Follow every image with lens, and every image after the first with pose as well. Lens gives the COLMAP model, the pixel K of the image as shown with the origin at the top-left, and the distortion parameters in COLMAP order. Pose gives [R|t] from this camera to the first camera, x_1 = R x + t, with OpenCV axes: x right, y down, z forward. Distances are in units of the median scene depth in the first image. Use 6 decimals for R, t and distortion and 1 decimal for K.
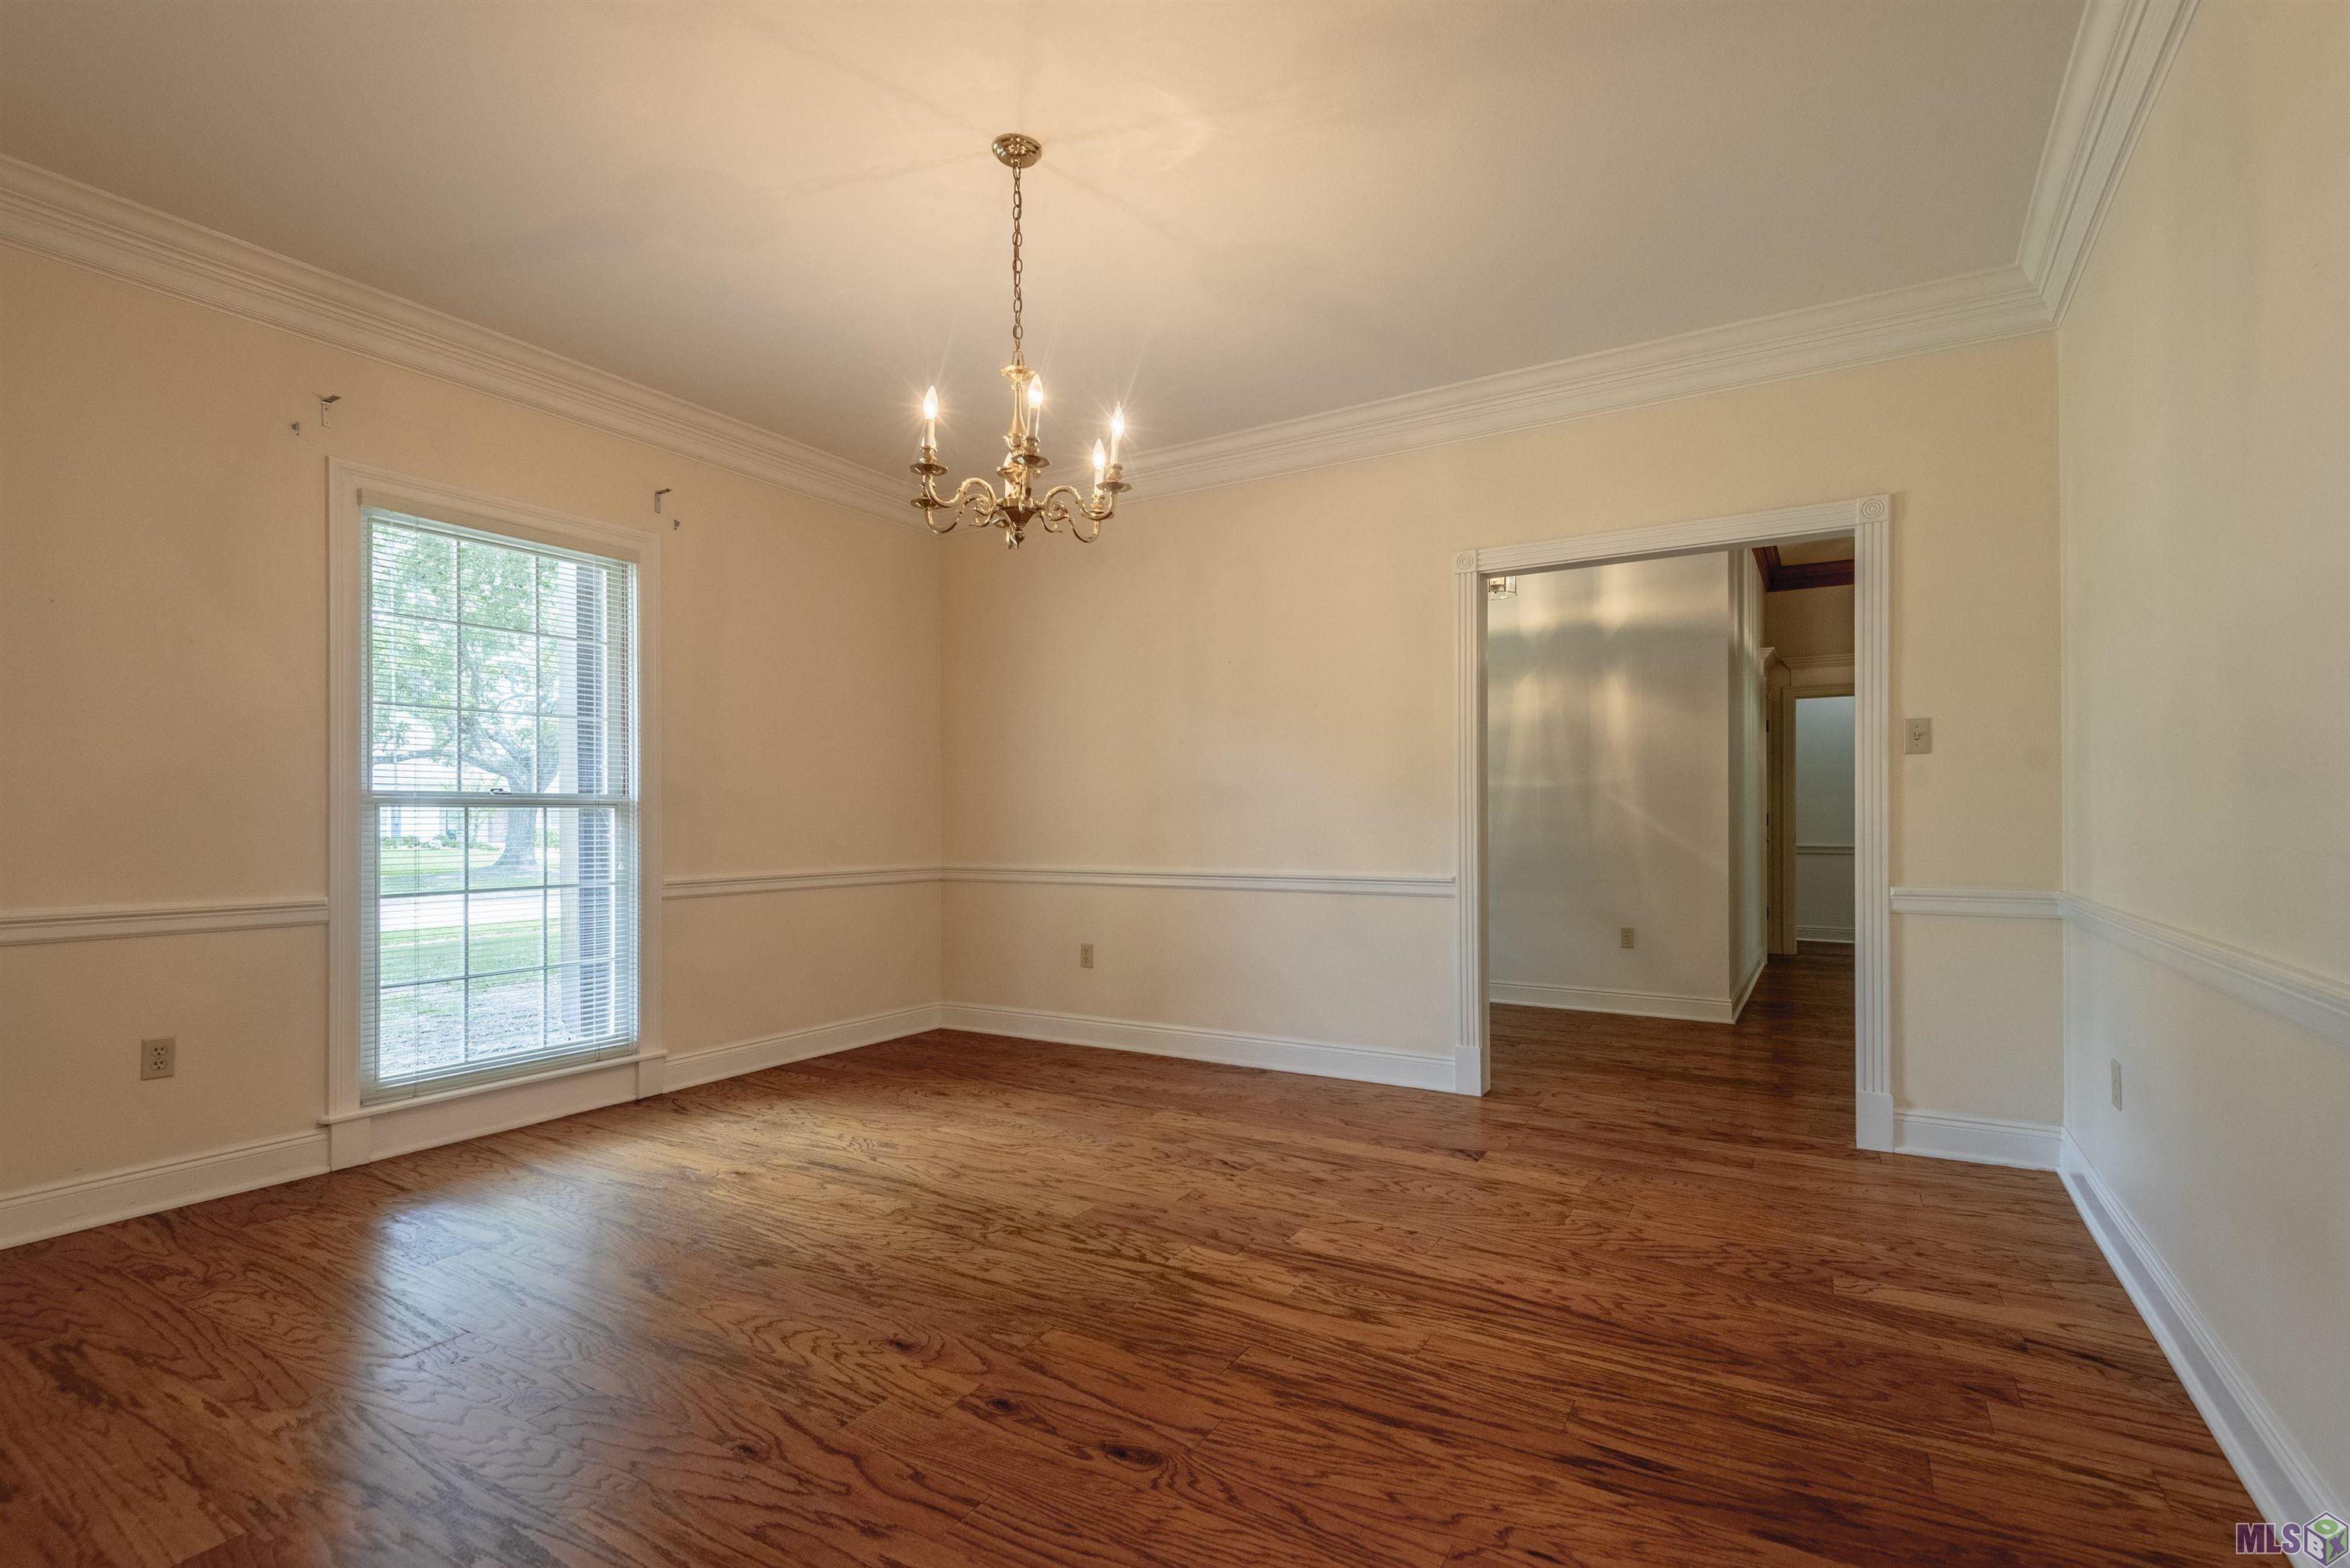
lens RADIAL K [[1118.0, 0, 1182.9], [0, 1118.0, 788.8], [0, 0, 1]] dist [0.042301, -0.025475]
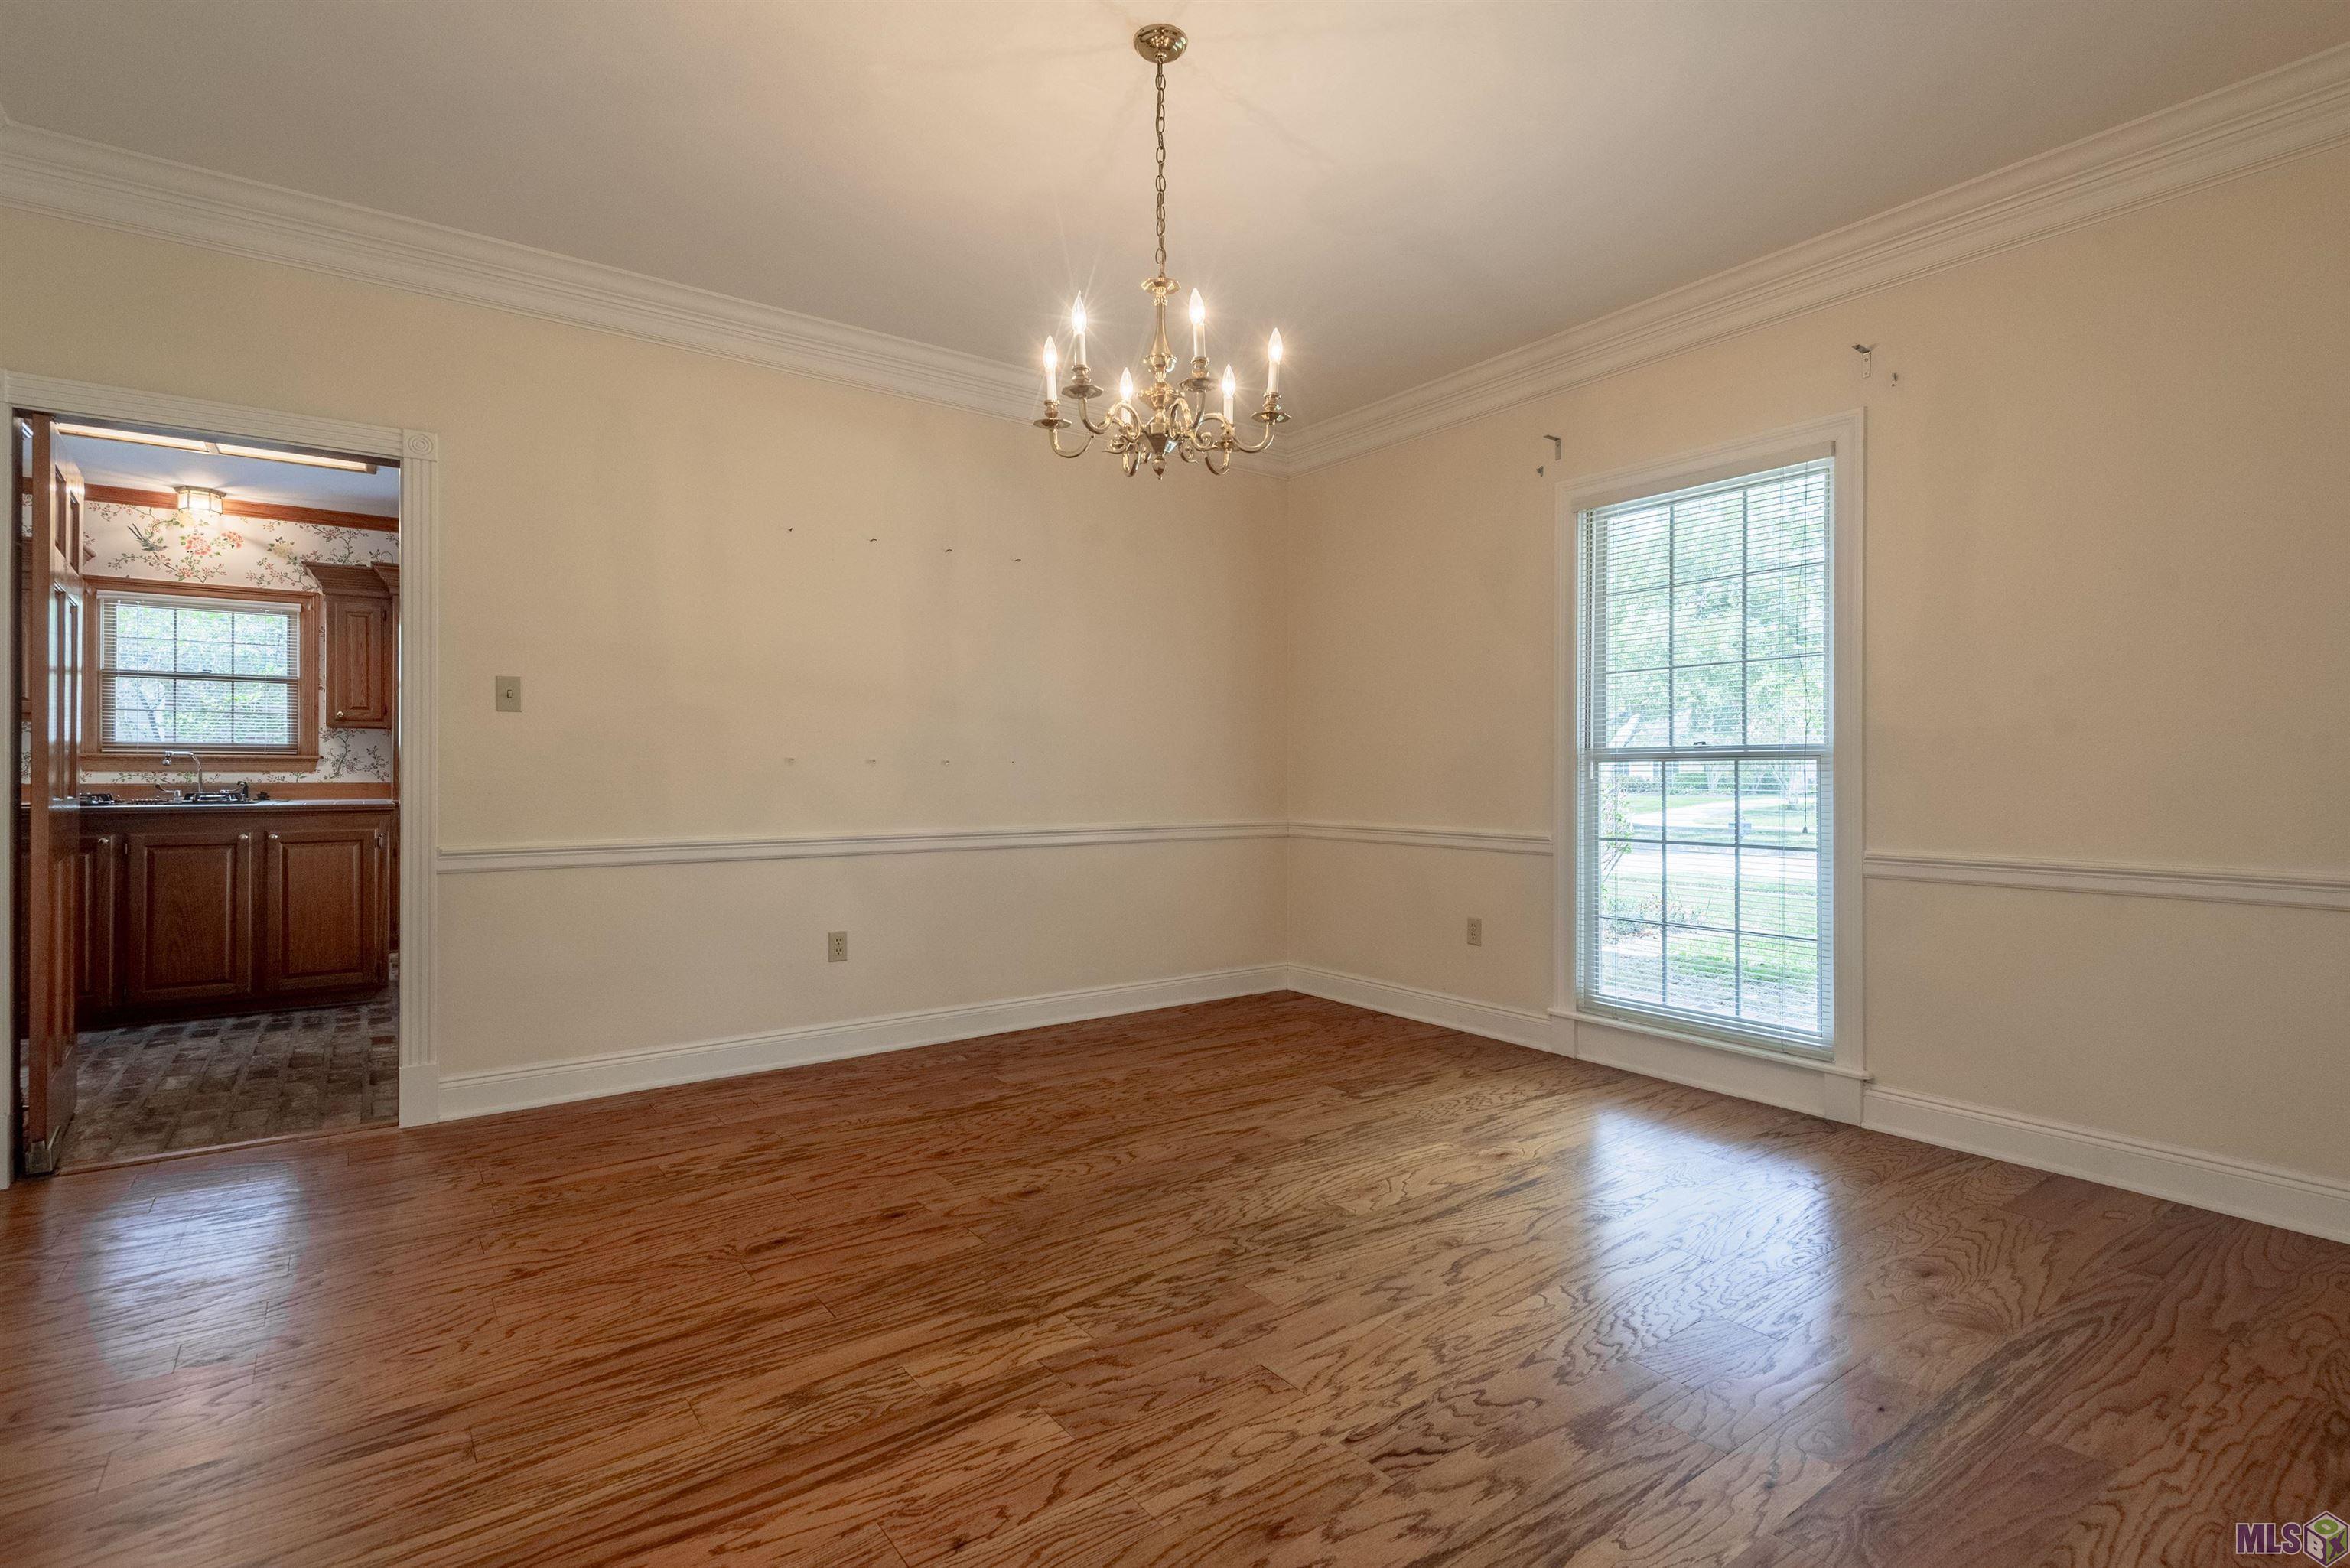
lens RADIAL K [[1118.0, 0, 1182.9], [0, 1118.0, 788.8], [0, 0, 1]] dist [0.042301, -0.025475]
pose [[-0.400877, 0.014931, -0.916010, 0.674348], [0.026342, 0.999642, 0.004766, 0.031821], [0.915753, -0.022219, -0.401126, 1.365161]]
